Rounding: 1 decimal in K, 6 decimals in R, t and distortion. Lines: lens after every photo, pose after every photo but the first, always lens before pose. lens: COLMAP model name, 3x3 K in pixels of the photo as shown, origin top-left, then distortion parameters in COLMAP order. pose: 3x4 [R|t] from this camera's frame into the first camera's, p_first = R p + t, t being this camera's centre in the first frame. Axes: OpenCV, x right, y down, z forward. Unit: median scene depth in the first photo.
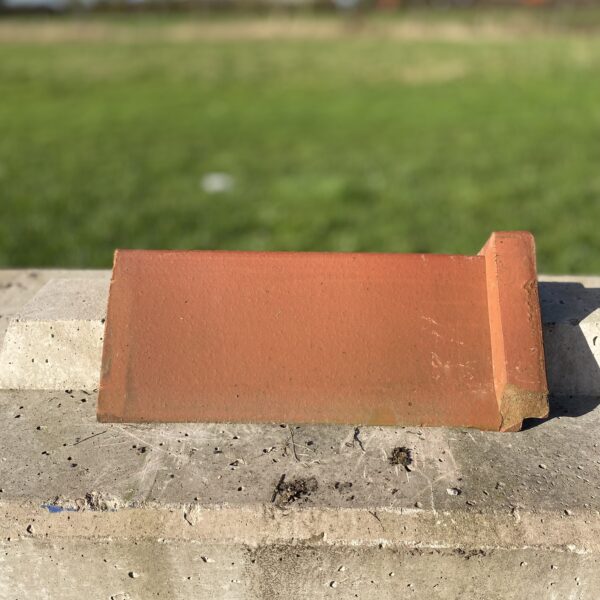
lens RADIAL K [[626.6, 0, 304.9], [0, 626.6, 289.9], [0, 0, 1]] dist [-0.013289, 0.000000]
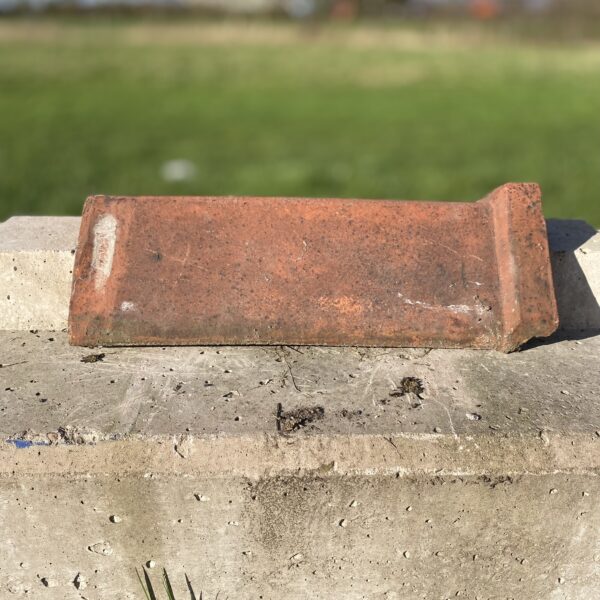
lens RADIAL K [[626.6, 0, 302.5], [0, 626.6, 295.2], [0, 0, 1]] dist [-0.013289, 0.000000]
pose [[0.997803, -0.004889, 0.066070, -0.065265], [0.005274, 0.999970, -0.005648, 0.141002], [-0.066040, 0.005984, 0.997799, 0.102916]]
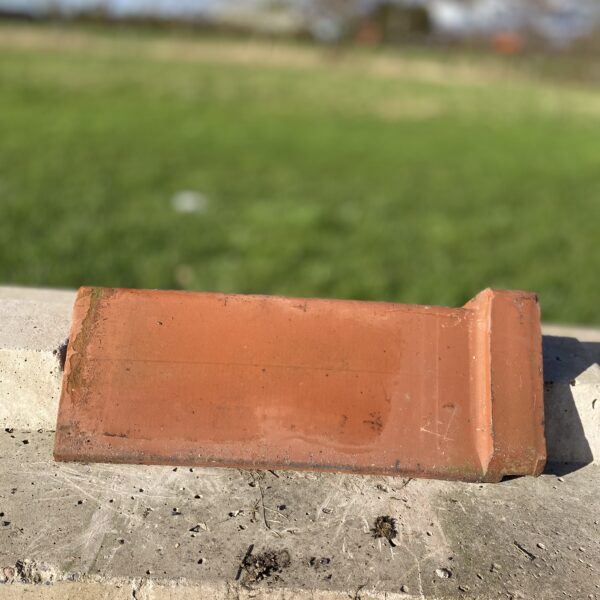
lens RADIAL K [[626.6, 0, 307.8], [0, 626.6, 286.0], [0, 0, 1]] dist [-0.013289, 0.000000]
pose [[0.996272, 0.062065, 0.059917, -0.029809], [-0.059237, 0.997095, -0.047876, -0.026961], [-0.062715, 0.044148, 0.997055, 0.109018]]
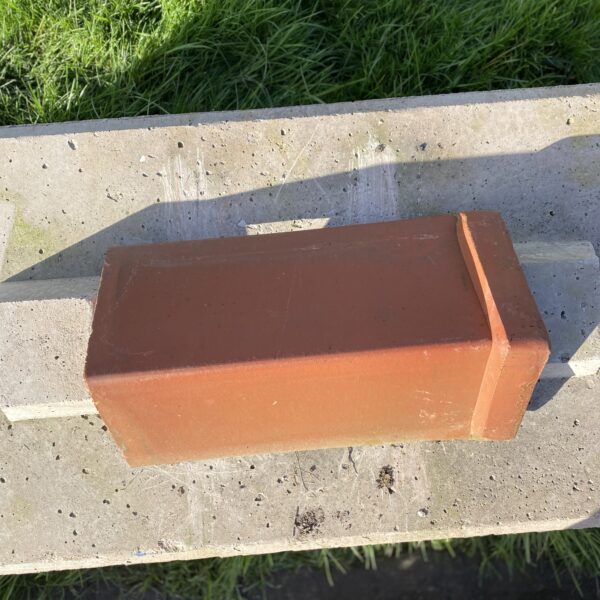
lens RADIAL K [[626.6, 0, 305.3], [0, 626.6, 303.9], [0, 0, 1]] dist [-0.013289, 0.000000]
pose [[0.993613, -0.111927, 0.014350, 0.011006], [0.033428, 0.413410, 0.909931, -1.068707], [-0.107778, -0.903640, 0.414511, 0.819962]]
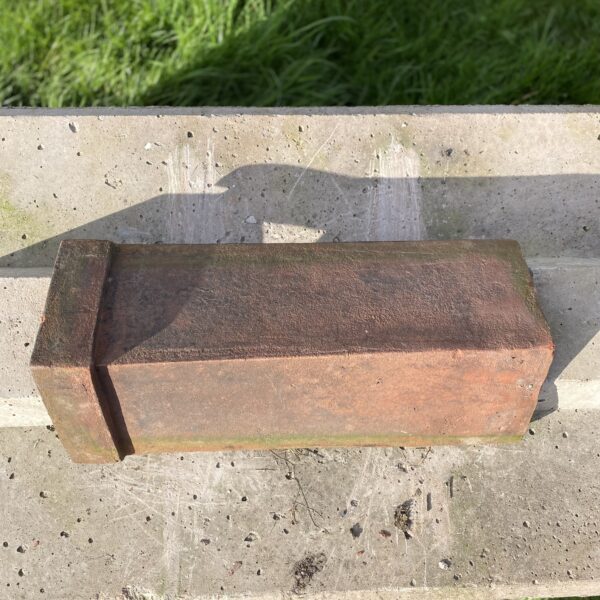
lens RADIAL K [[626.6, 0, 310.7], [0, 626.6, 294.0], [0, 0, 1]] dist [-0.013289, 0.000000]
pose [[0.996624, -0.054319, 0.061561, -0.049762], [-0.019479, 0.571971, 0.820042, -0.852552], [-0.079754, -0.818473, 0.568982, 0.725610]]
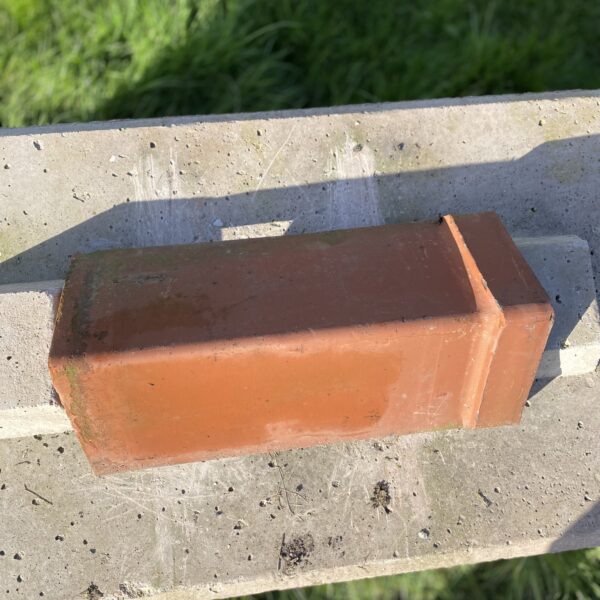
lens RADIAL K [[626.6, 0, 314.7], [0, 626.6, 292.2], [0, 0, 1]] dist [-0.013289, 0.000000]
pose [[0.986059, -0.127450, 0.106976, -0.042367], [-0.014965, 0.572374, 0.819856, -0.897039], [-0.165721, -0.810028, 0.562487, 0.686375]]
